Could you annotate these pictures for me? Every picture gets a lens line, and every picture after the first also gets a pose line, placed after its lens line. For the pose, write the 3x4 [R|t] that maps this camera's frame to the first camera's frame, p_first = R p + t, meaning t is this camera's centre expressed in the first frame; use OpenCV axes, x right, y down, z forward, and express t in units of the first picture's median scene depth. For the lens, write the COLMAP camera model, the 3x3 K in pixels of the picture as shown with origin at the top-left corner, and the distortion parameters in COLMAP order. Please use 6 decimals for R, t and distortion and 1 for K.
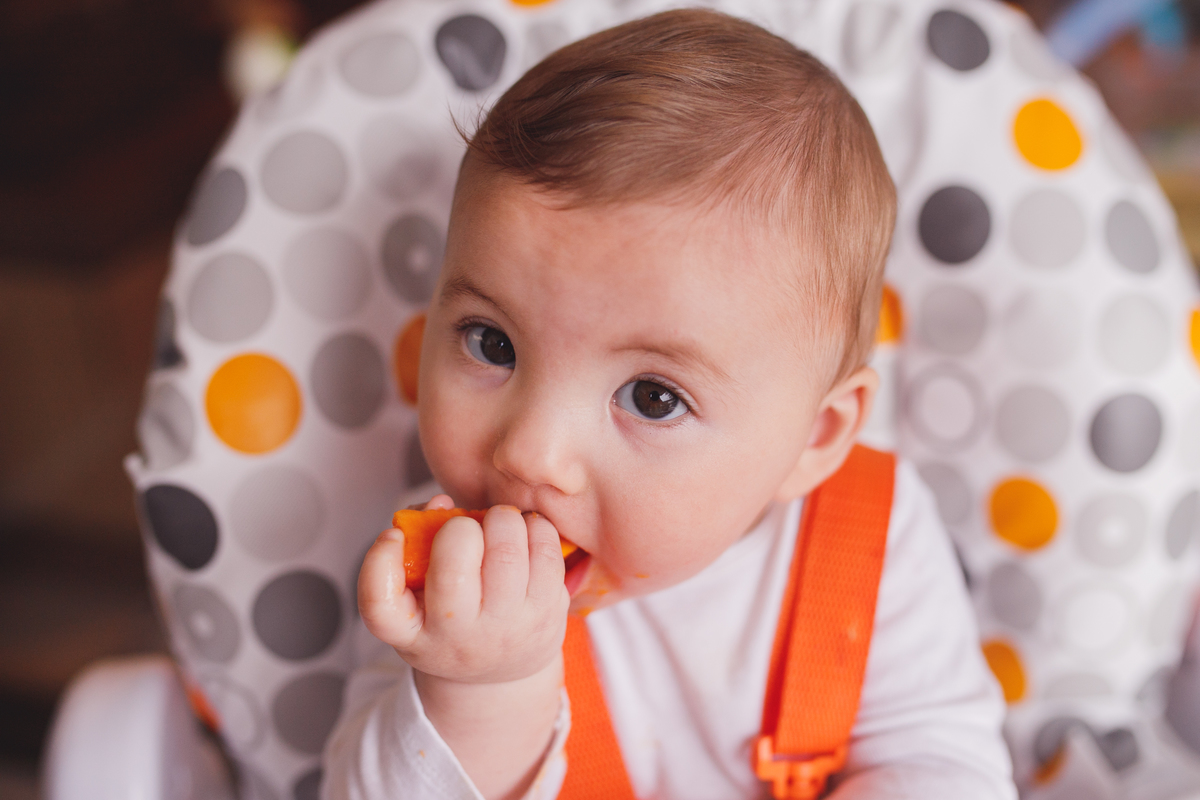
lens RADIAL K [[1192.9, 0, 618.6], [0, 1192.9, 387.3], [0, 0, 1]] dist [-0.061826, 0.000000]
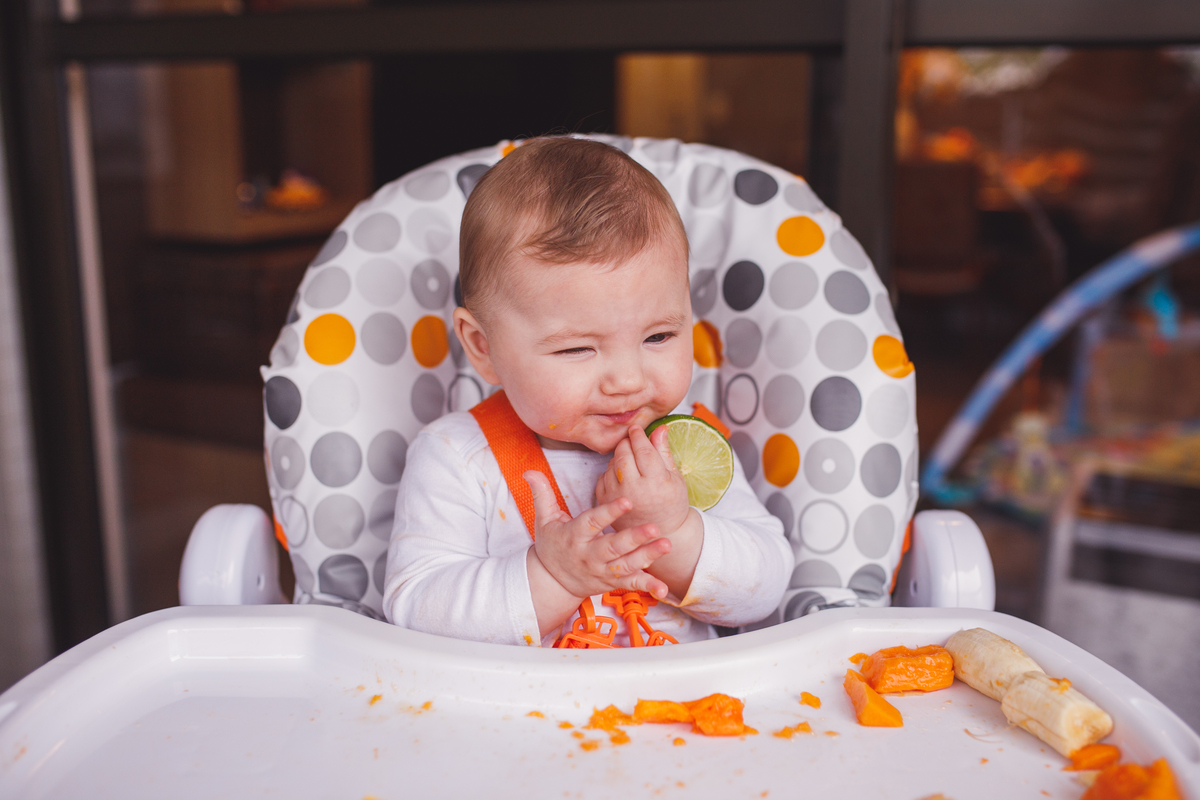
lens RADIAL K [[1192.9, 0, 597.7], [0, 1192.9, 390.4], [0, 0, 1]] dist [-0.061826, 0.000000]
pose [[0.982130, 0.051028, -0.181152, 0.400772], [-0.098562, 0.959446, -0.264102, 0.483498], [0.160329, 0.277237, 0.947330, -0.612700]]
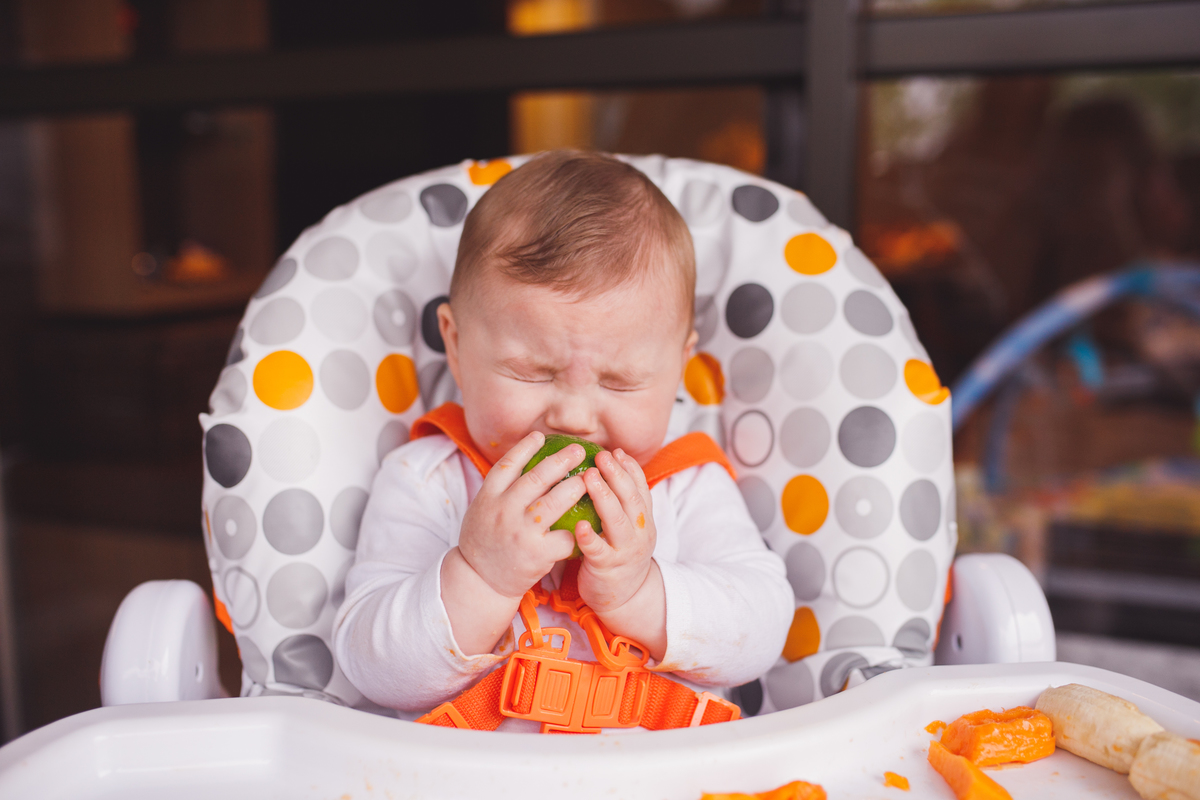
lens RADIAL K [[1158.9, 0, 584.6], [0, 1158.9, 389.4], [0, 0, 1]] dist [-0.035977, 0.000000]
pose [[0.995336, 0.011765, -0.095745, 0.219153], [-0.043591, 0.940274, -0.337616, 0.473286], [0.086055, 0.340215, 0.936402, -0.374062]]
